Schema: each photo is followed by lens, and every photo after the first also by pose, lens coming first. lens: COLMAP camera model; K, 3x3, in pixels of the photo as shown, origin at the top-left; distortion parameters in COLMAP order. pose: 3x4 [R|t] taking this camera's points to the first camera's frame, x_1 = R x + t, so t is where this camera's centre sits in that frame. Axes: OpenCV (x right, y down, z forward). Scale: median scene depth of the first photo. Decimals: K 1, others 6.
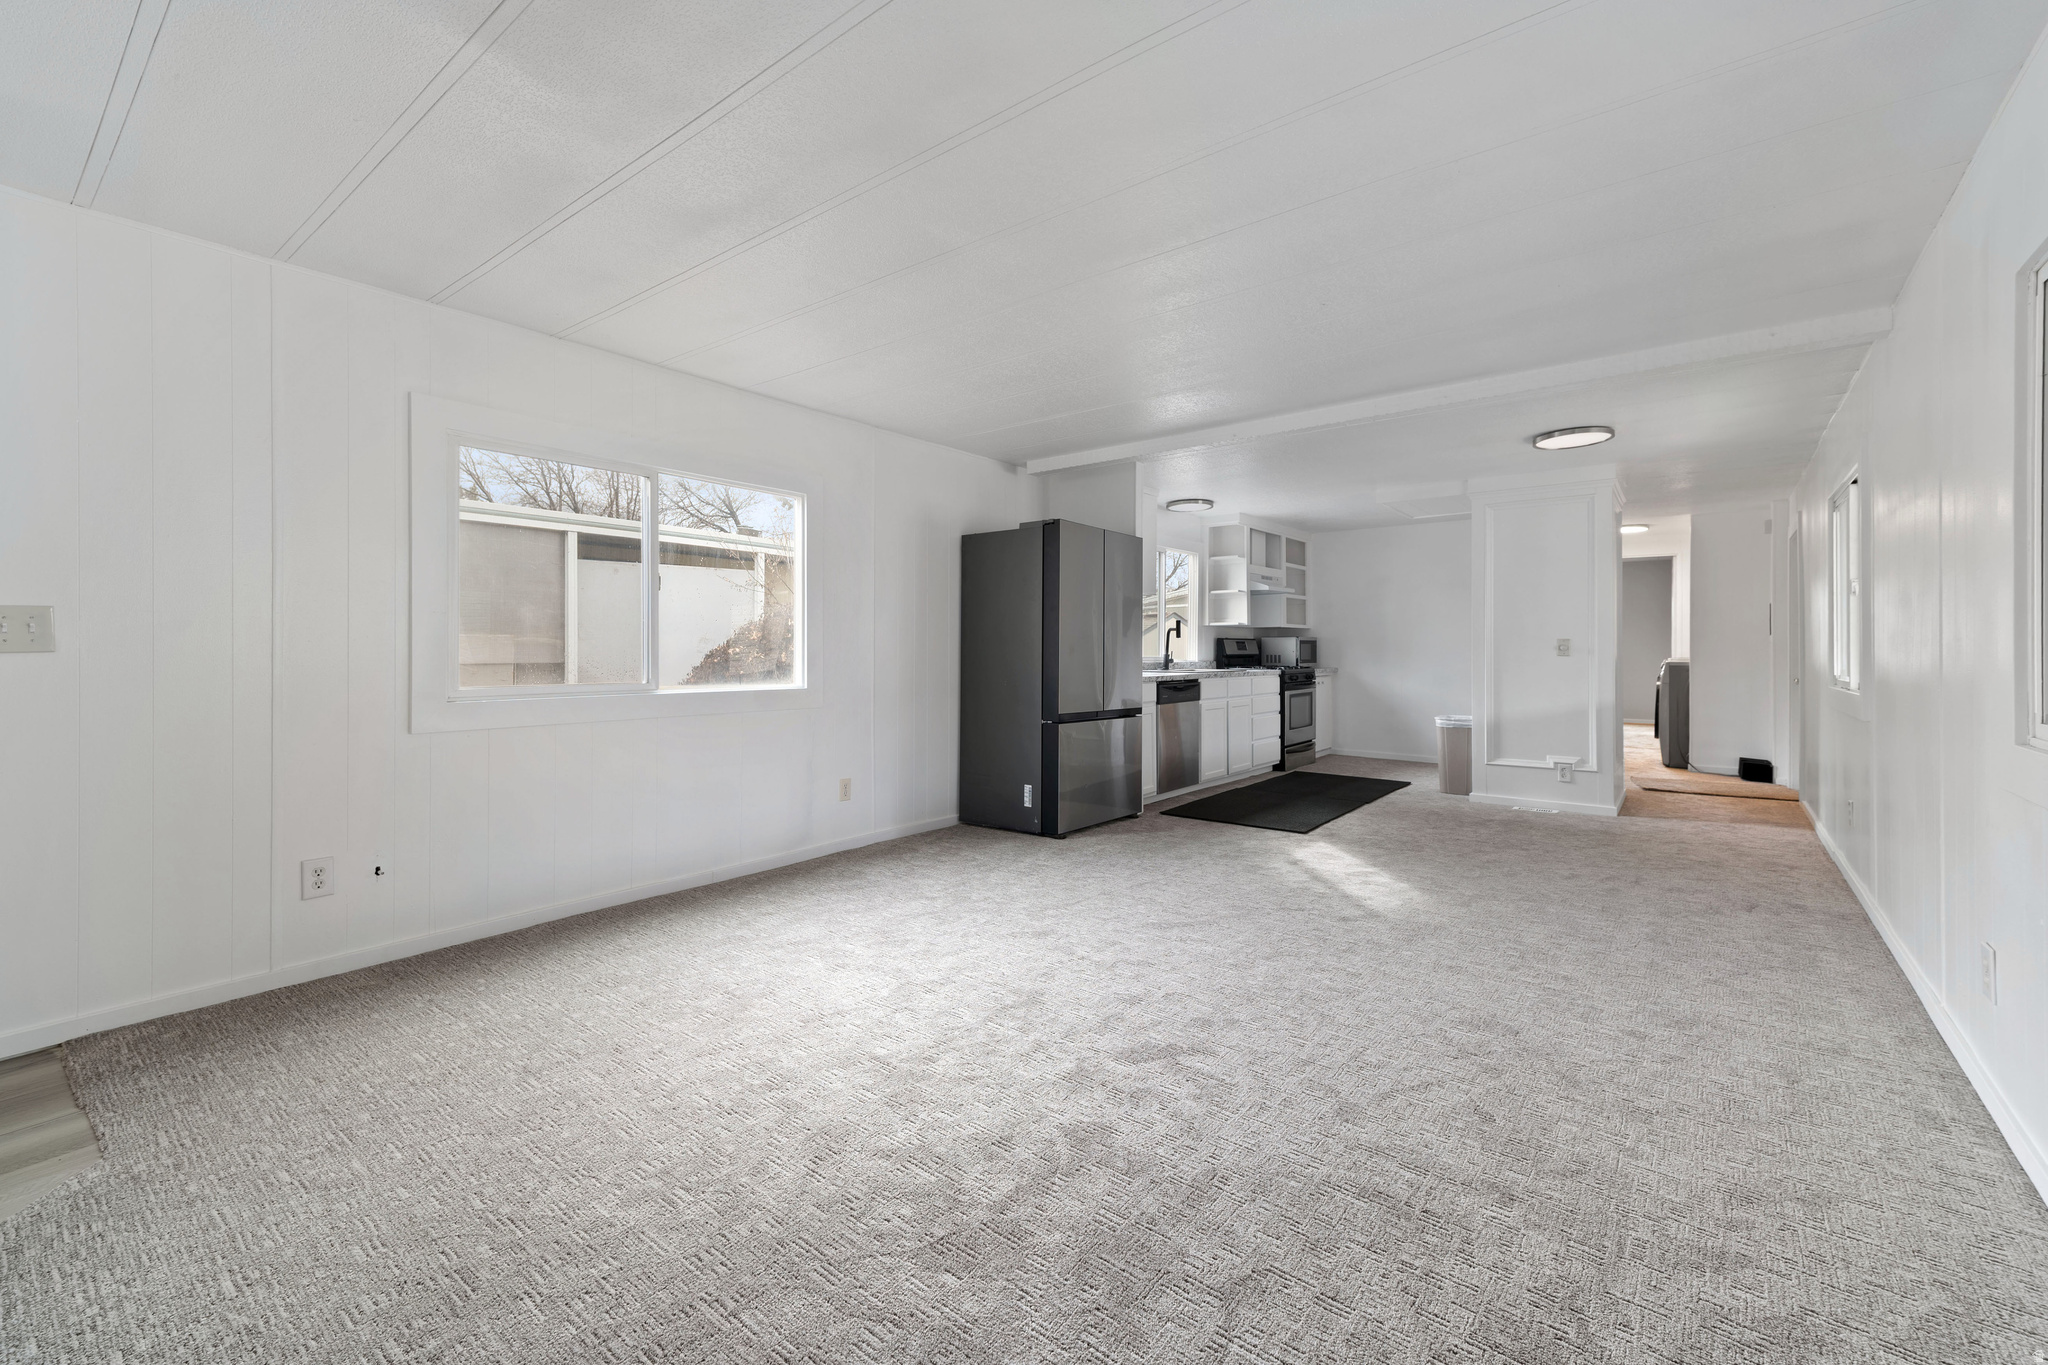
lens RADIAL K [[851.6, 0, 1011.0], [0, 851.6, 657.6], [0, 0, 1]] dist [0.014601, 0.000316]
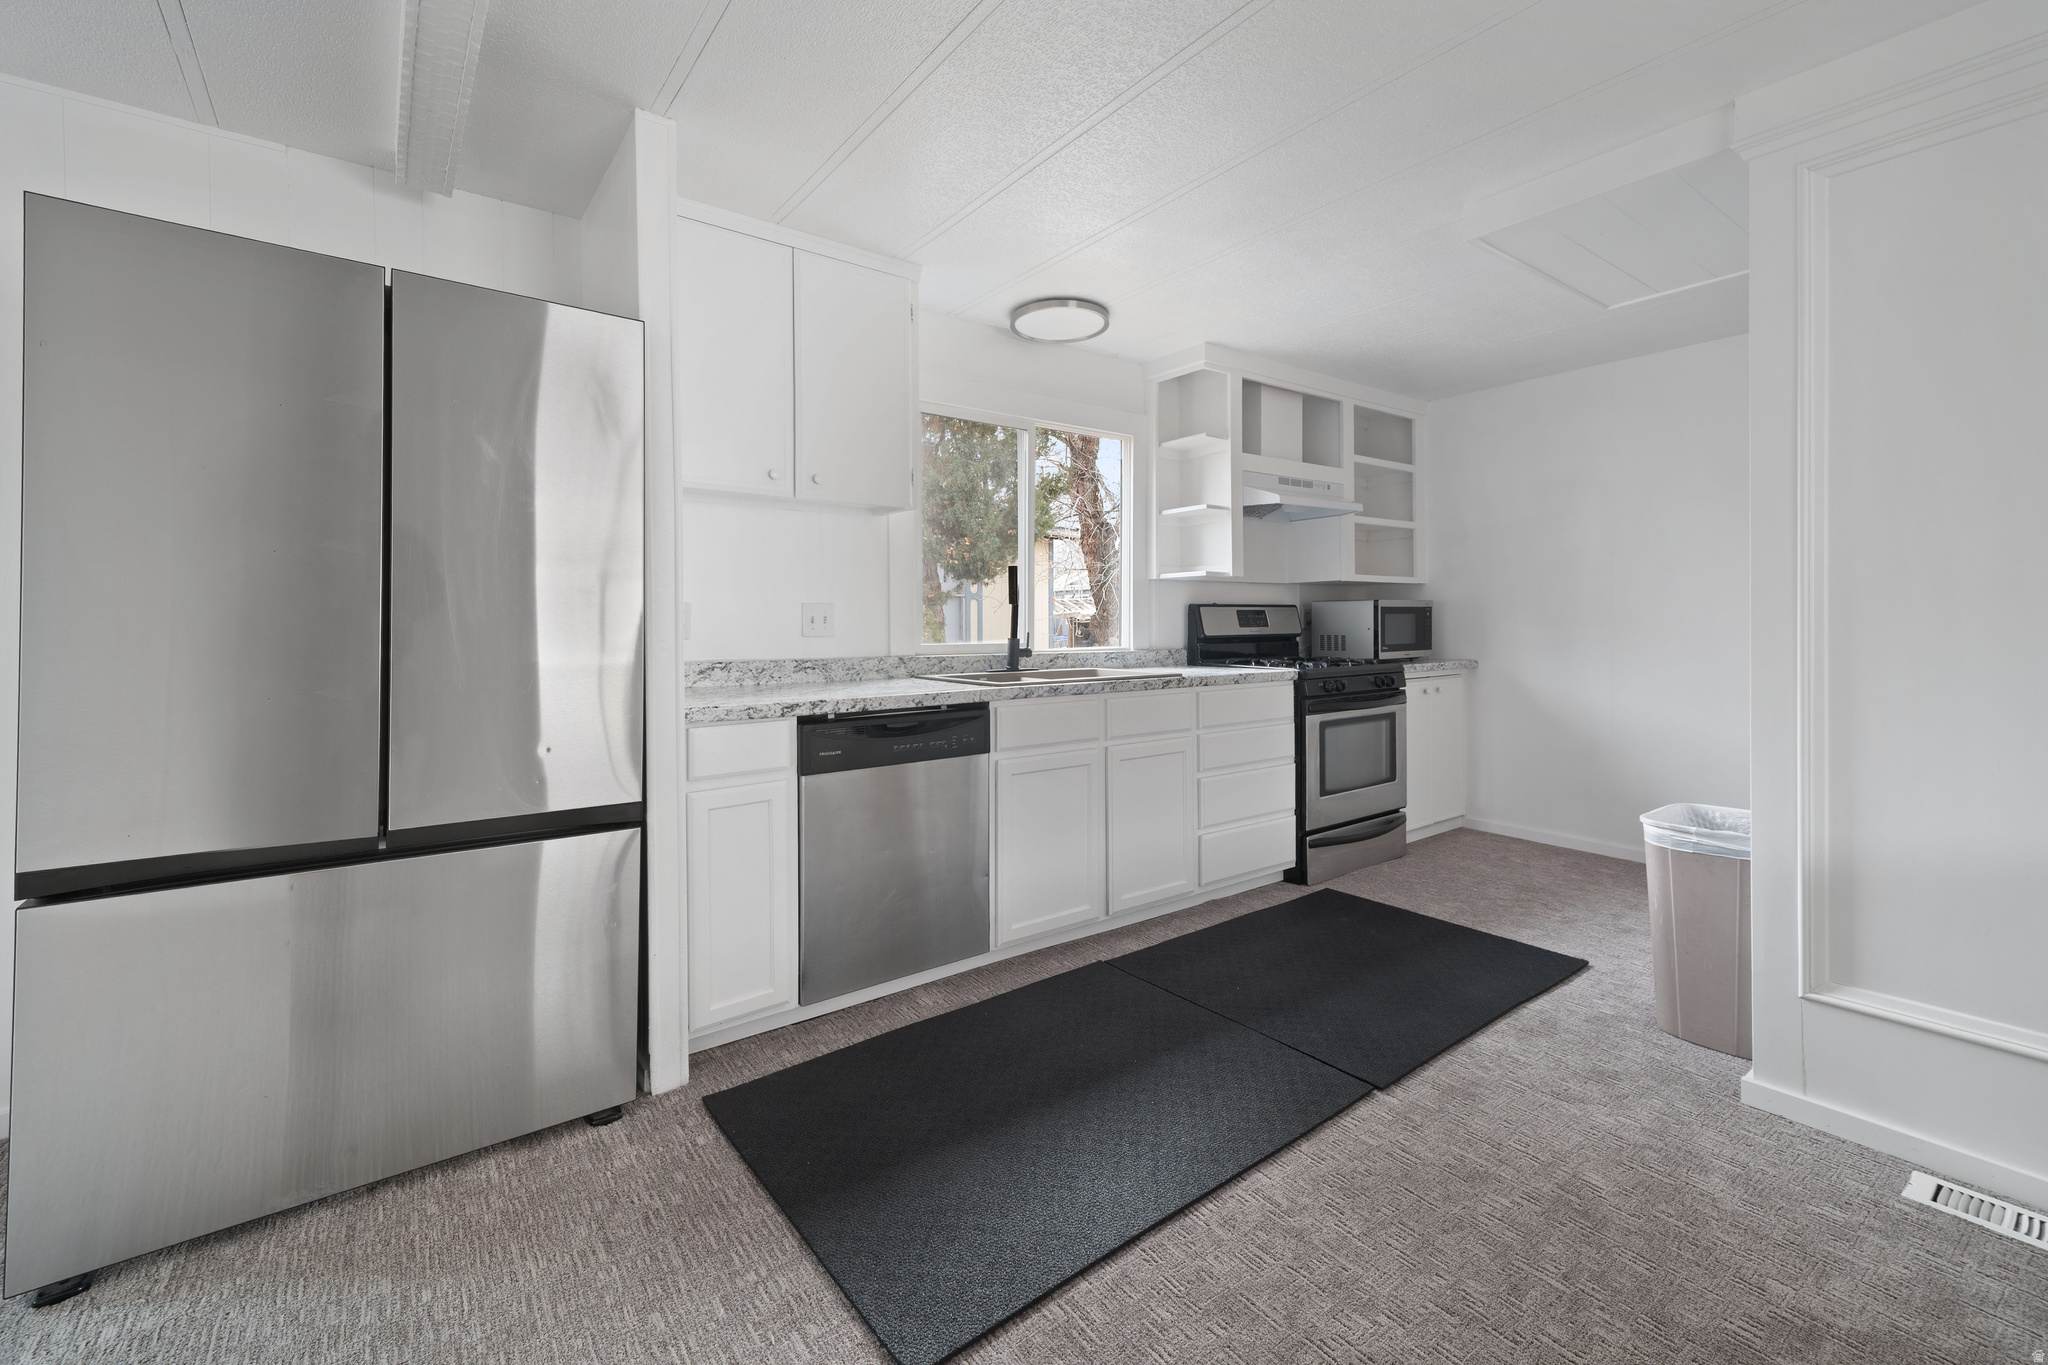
lens RADIAL K [[862.6, 0, 1041.5], [0, 862.6, 636.8], [0, 0, 1]] dist [0.013639, -0.000154]
pose [[0.972450, -0.000884, -0.233110, 0.285376], [0.002870, 0.999962, 0.008182, -0.007881], [0.233094, -0.008625, 0.972416, 0.496337]]
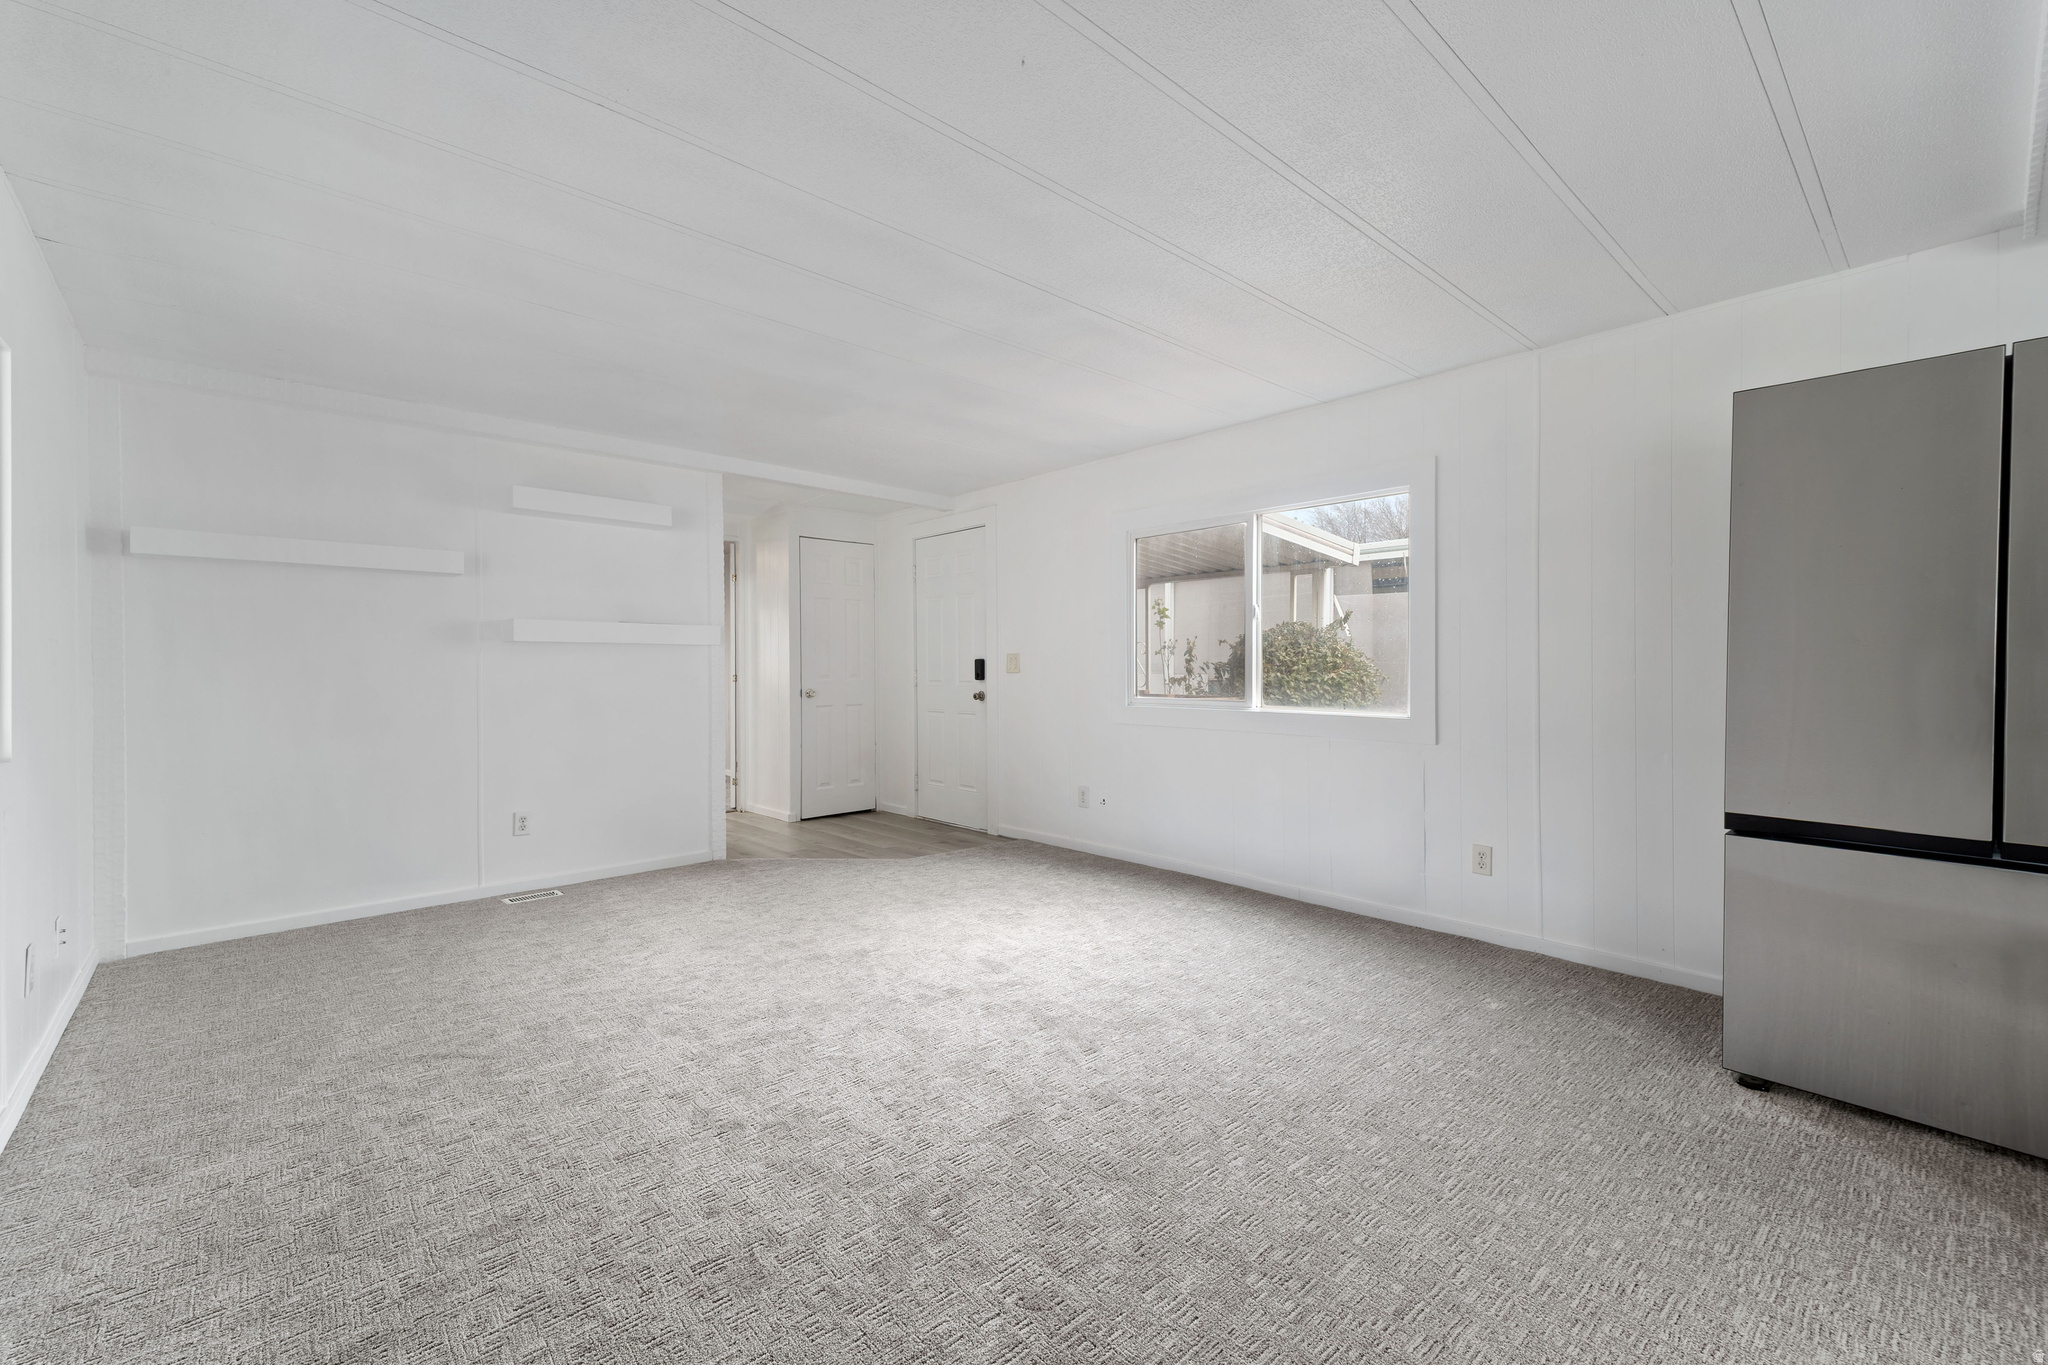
lens RADIAL K [[851.6, 0, 1011.0], [0, 851.6, 657.6], [0, 0, 1]] dist [0.014601, 0.000316]
pose [[-0.164202, -0.007954, -0.986395, 0.369279], [-0.005172, 0.999961, -0.007202, -0.008286], [0.986413, 0.003919, -0.164236, 0.429274]]
